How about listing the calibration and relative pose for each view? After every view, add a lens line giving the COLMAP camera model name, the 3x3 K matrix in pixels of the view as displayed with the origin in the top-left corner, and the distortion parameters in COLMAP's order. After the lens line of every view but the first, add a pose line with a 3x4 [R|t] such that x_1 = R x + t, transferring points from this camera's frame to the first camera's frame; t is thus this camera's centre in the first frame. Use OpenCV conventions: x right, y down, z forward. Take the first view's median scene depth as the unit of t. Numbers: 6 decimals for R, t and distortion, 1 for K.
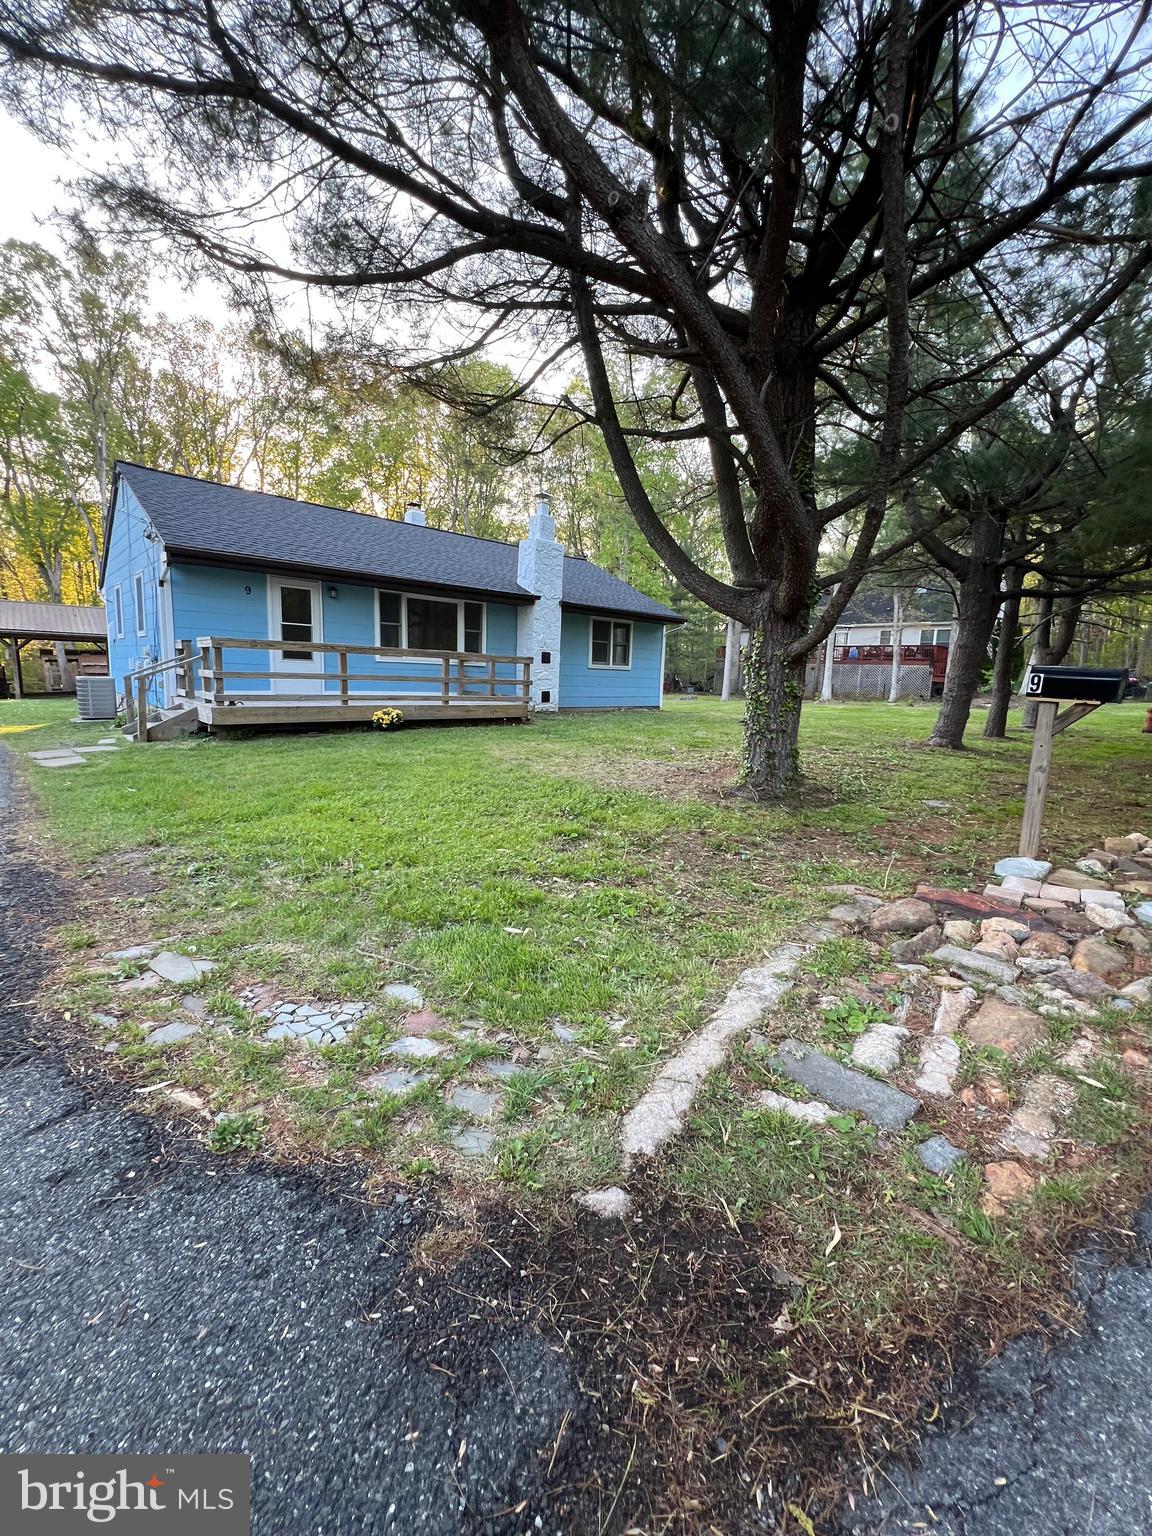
lens RADIAL K [[610.2, 0, 576.2], [0, 610.2, 762.2], [0, 0, 1]] dist [-0.003418, 0.000898]
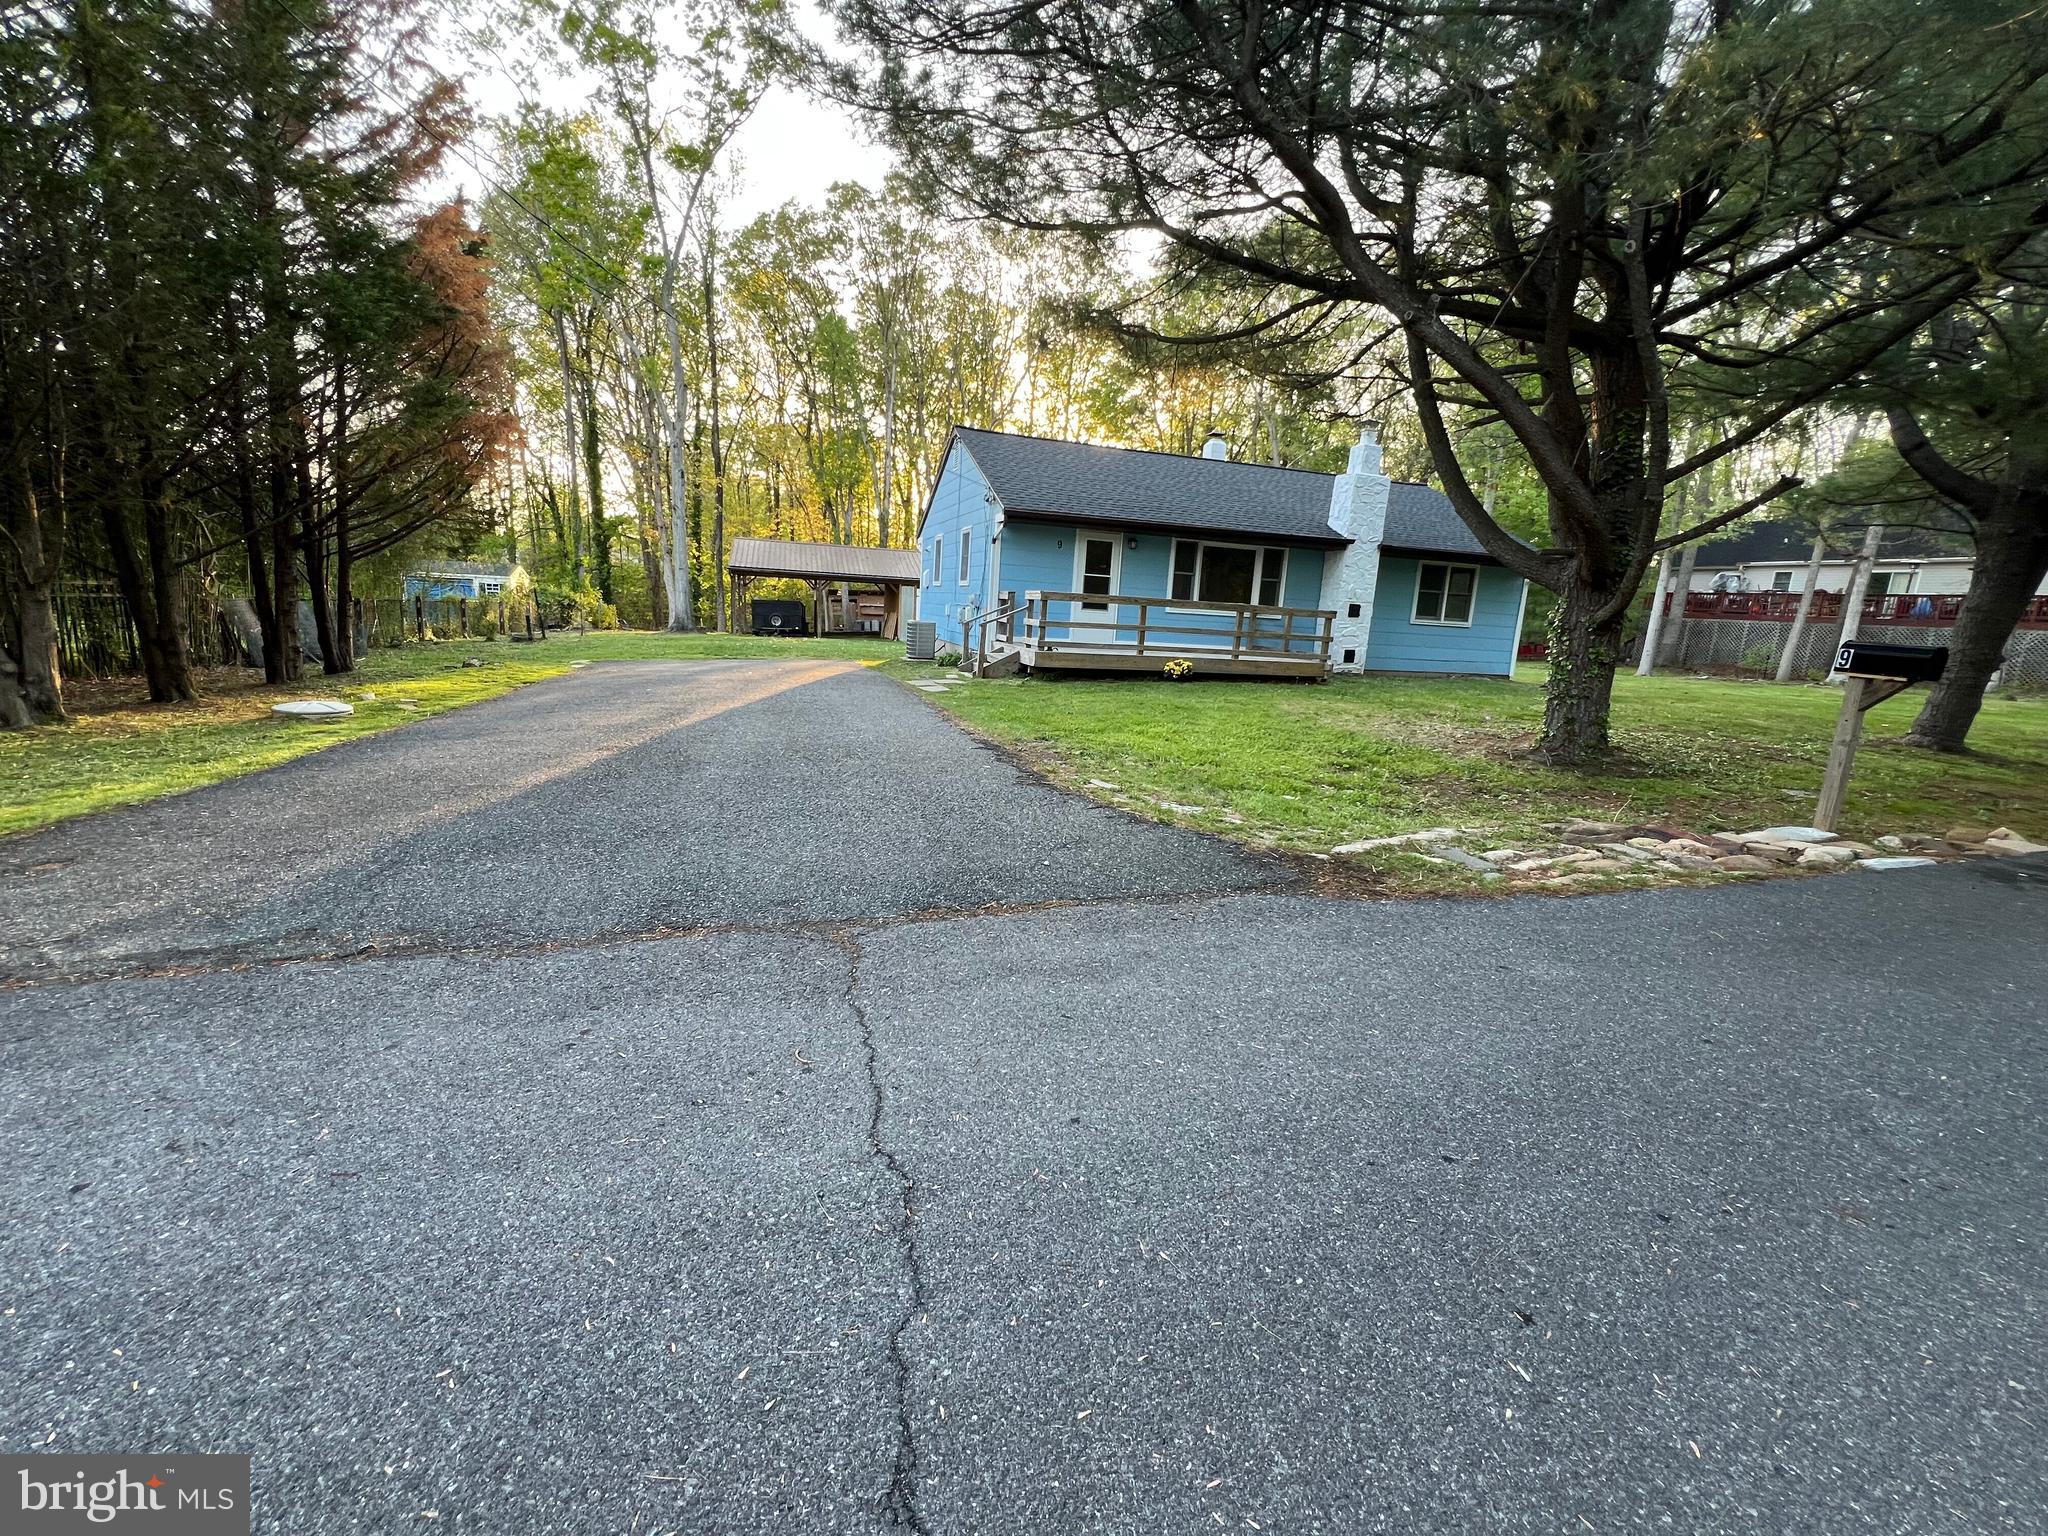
lens RADIAL K [[813.6, 0, 1020.1], [0, 813.6, 763.6], [0, 0, 1]] dist [-0.003418, 0.000898]
pose [[0.901567, 0.098451, -0.421289, 0.045464], [-0.086601, 0.995123, 0.047222, 0.045573], [0.423884, -0.006089, 0.905696, -0.368077]]
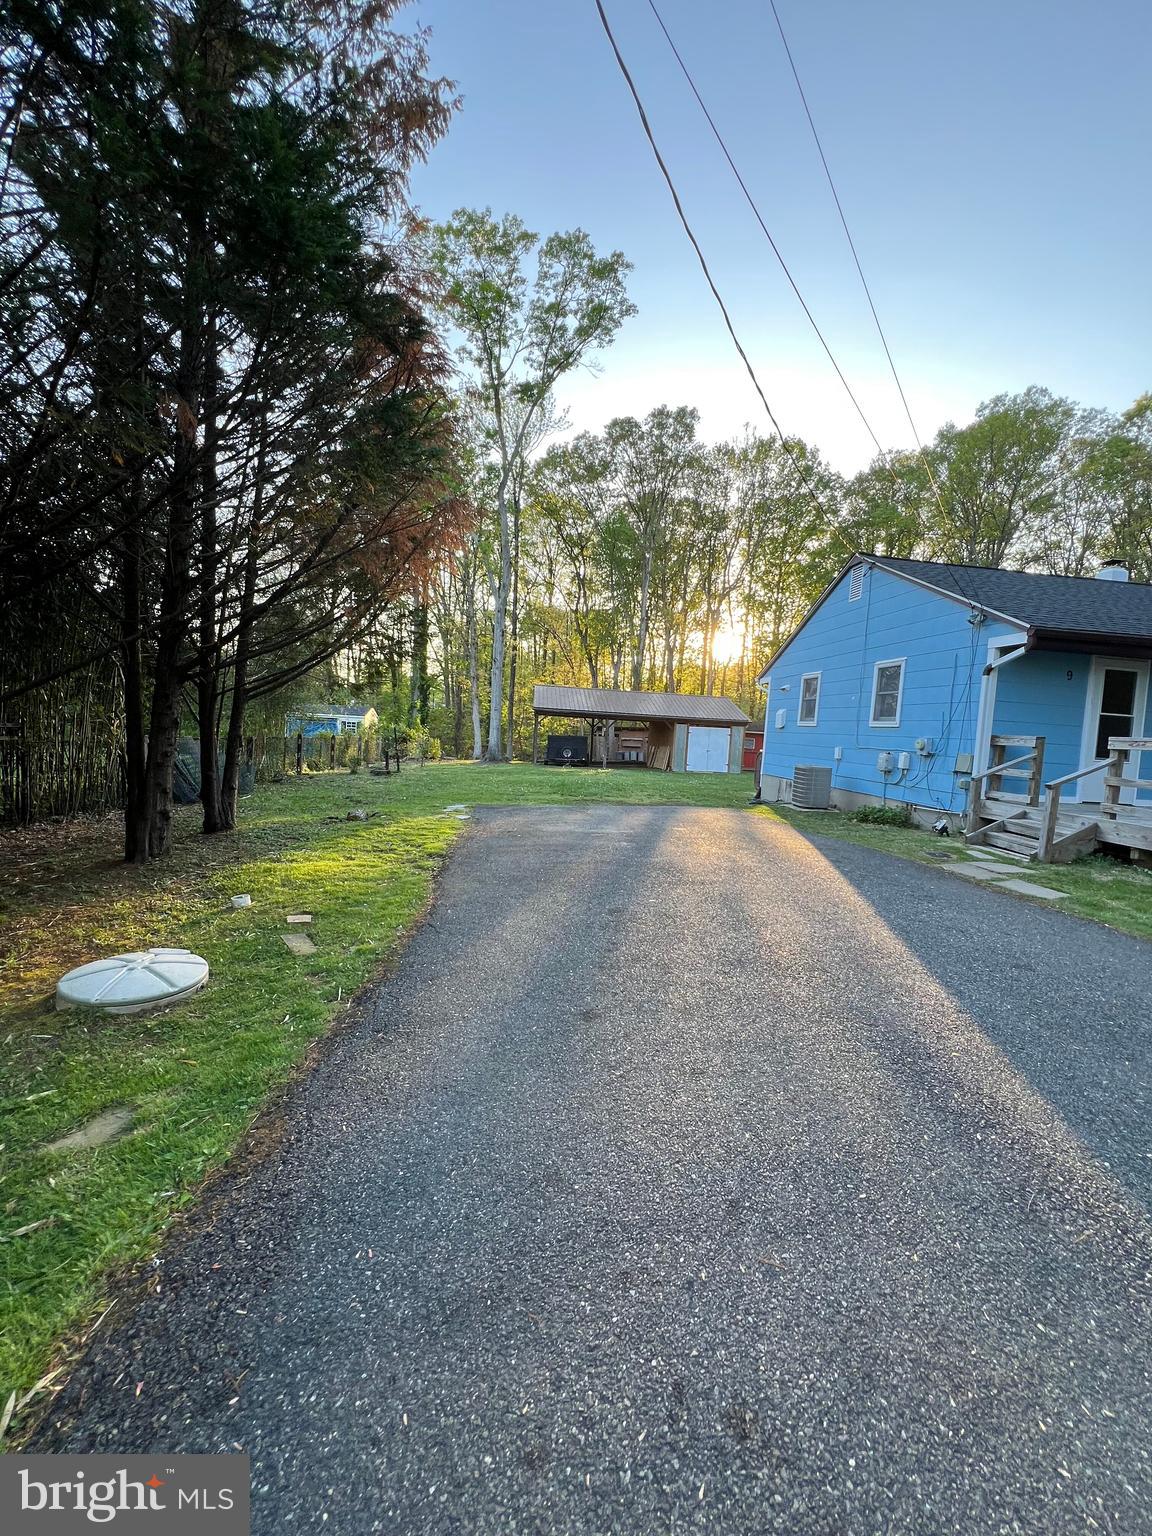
lens RADIAL K [[610.2, 0, 573.0], [0, 610.2, 752.5], [0, 0, 1]] dist [-0.003418, 0.000898]
pose [[0.801662, 0.035842, -0.596703, -0.645588], [-0.116832, 0.988345, -0.097596, -0.023067], [0.586250, 0.147953, 0.796506, -0.033655]]
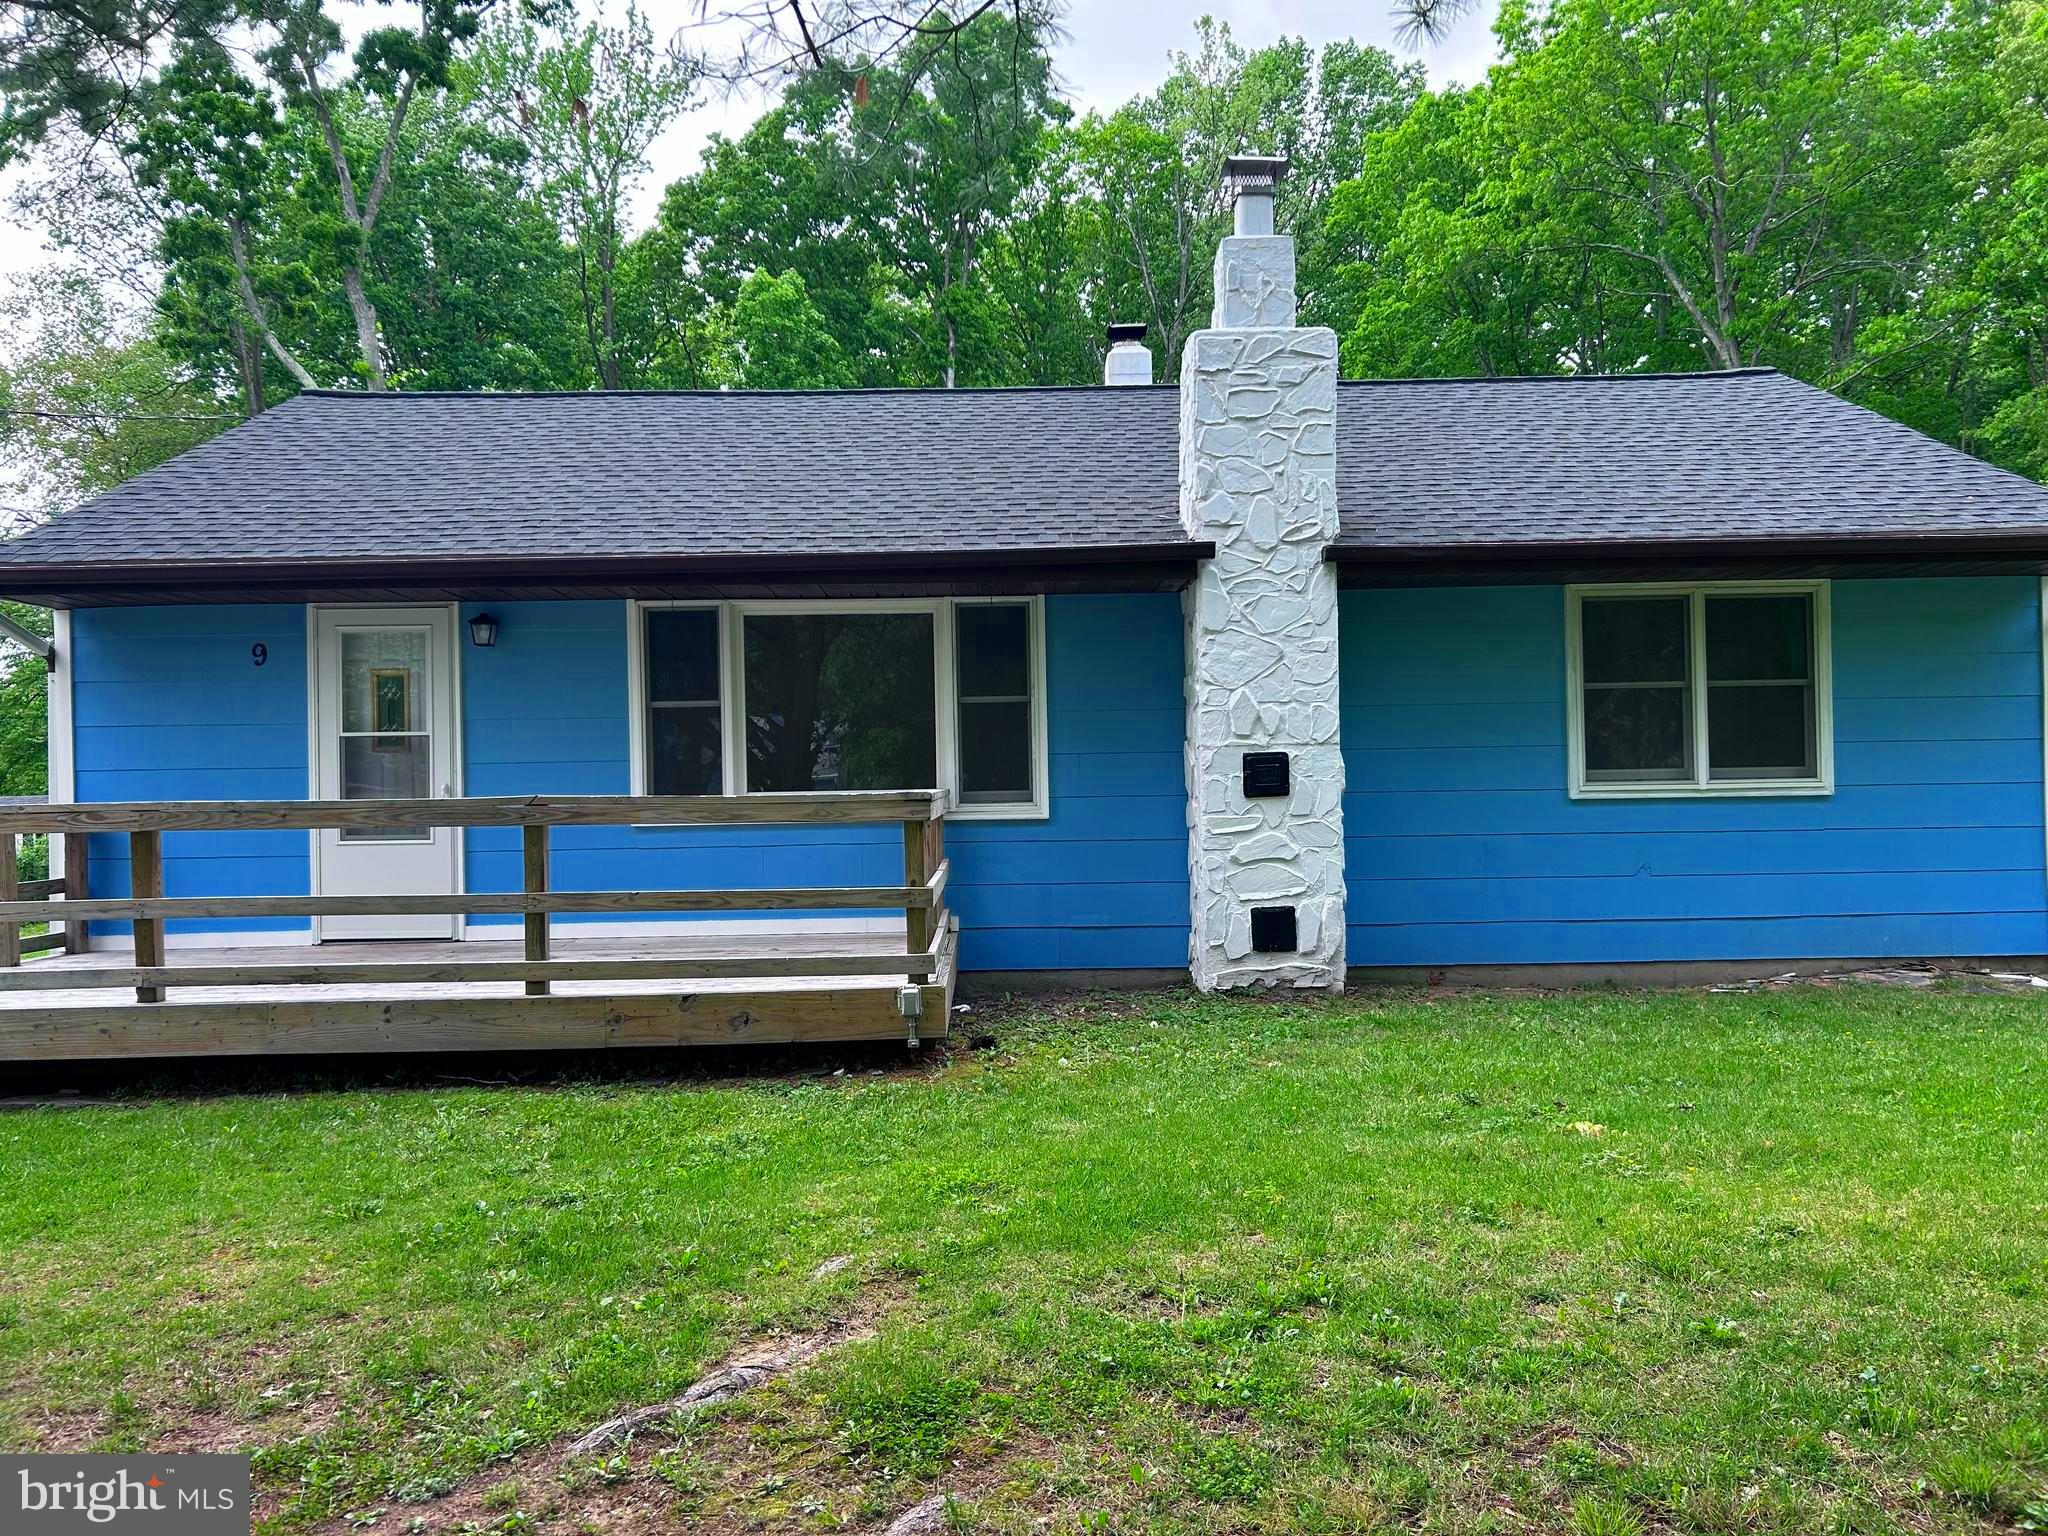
lens RADIAL K [[1510.7, 0, 1021.0], [0, 1510.7, 773.4], [0, 0, 1]] dist [0.045313, -0.000918]
pose [[0.734521, -0.052616, -0.676543, 0.452565], [-0.052404, 0.989614, -0.133859, -0.128126], [0.676559, 0.133776, 0.724135, 0.735542]]
